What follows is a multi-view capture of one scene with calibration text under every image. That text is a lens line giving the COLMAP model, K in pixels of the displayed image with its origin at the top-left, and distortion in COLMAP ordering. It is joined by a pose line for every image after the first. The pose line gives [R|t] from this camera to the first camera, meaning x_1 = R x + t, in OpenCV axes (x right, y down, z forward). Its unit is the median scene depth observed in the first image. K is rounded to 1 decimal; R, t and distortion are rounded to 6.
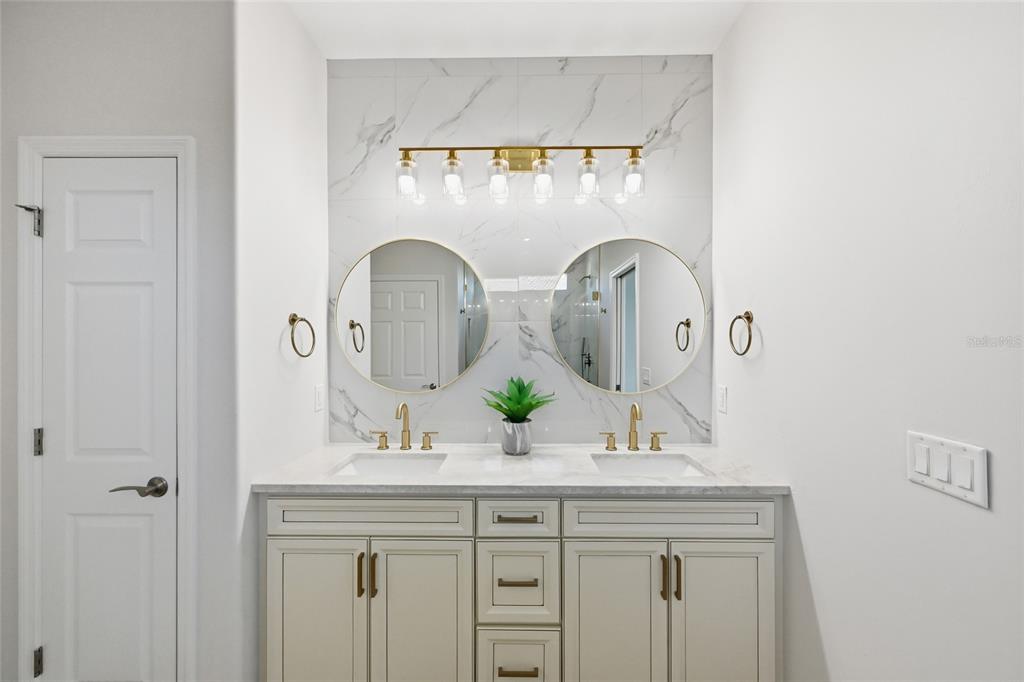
lens RADIAL K [[406.1, 0, 514.4], [0, 406.1, 341.9], [0, 0, 1]] dist [0.001326, 0.000209]
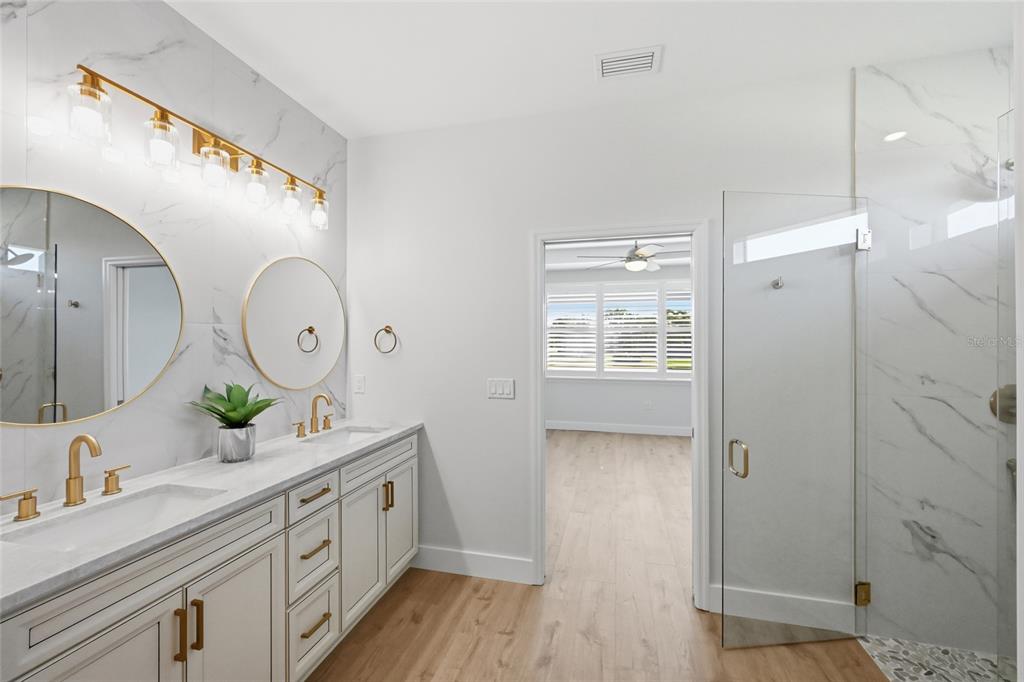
lens RADIAL K [[406.1, 0, 514.4], [0, 406.1, 341.9], [0, 0, 1]] dist [0.001326, 0.000209]
pose [[0.227402, 0.002310, 0.973798, -0.811442], [0.003332, 0.999989, -0.003150, -0.004107], [-0.973795, 0.003961, 0.227392, 0.133888]]
